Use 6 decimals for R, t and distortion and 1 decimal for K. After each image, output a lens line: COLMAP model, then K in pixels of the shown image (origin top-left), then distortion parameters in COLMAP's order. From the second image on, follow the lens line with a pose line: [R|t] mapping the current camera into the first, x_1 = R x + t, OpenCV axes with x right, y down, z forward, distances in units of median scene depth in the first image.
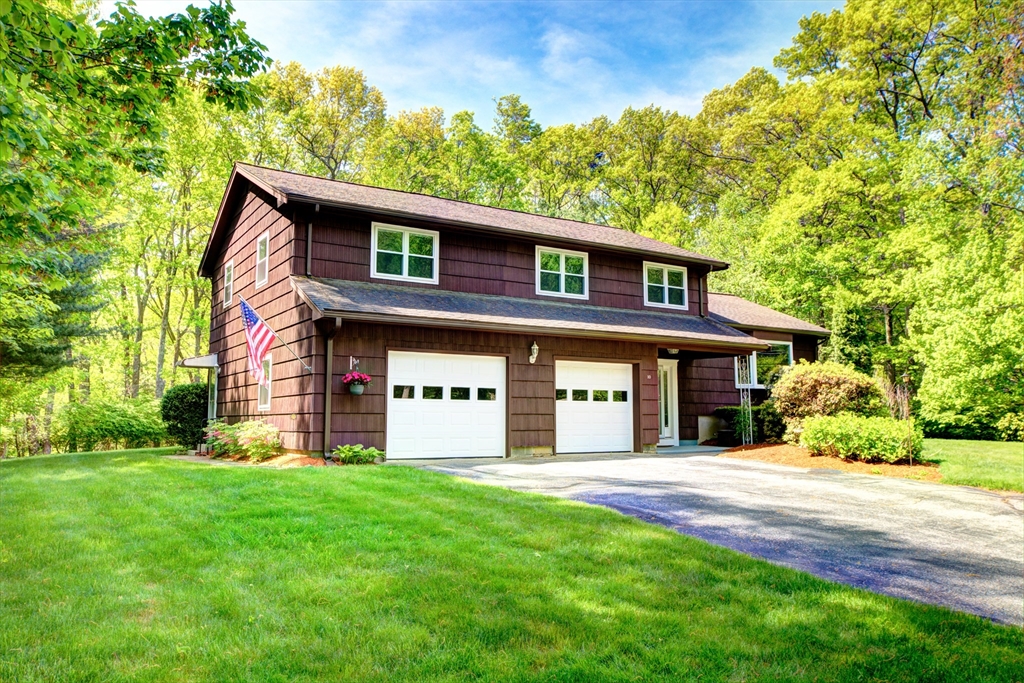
lens RADIAL K [[761.2, 0, 512.0], [0, 761.2, 341.5], [0, 0, 1]] dist [-0.019523, 0.017739]
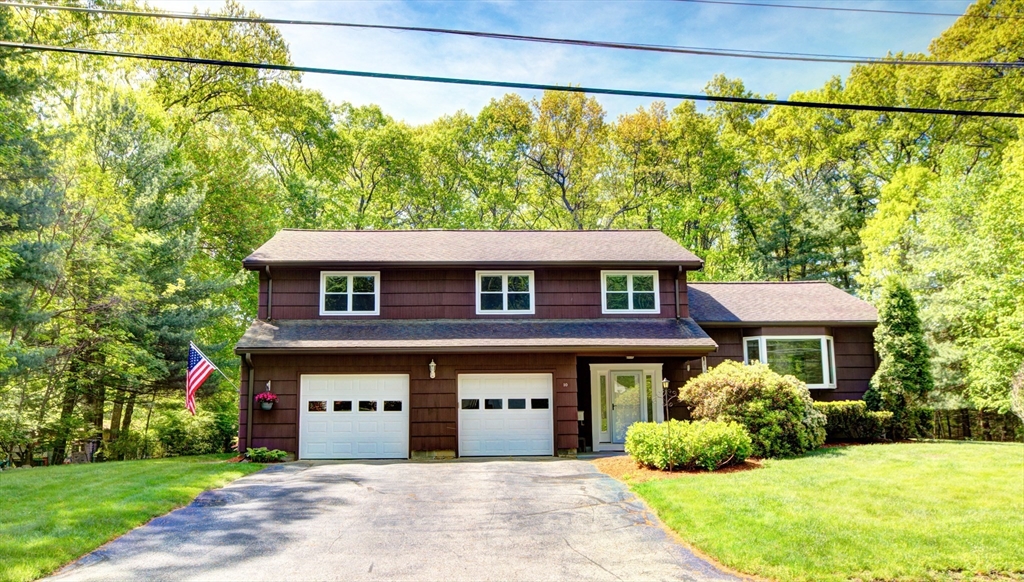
lens RADIAL K [[857.9, 0, 512.0], [0, 857.9, 291.0], [0, 0, 1]] dist [-0.008776, -0.001336]
pose [[0.873190, -0.091949, -0.478628, 0.751566], [0.062360, 0.995049, -0.077393, 0.005186], [0.483374, 0.037731, 0.874601, -0.089915]]
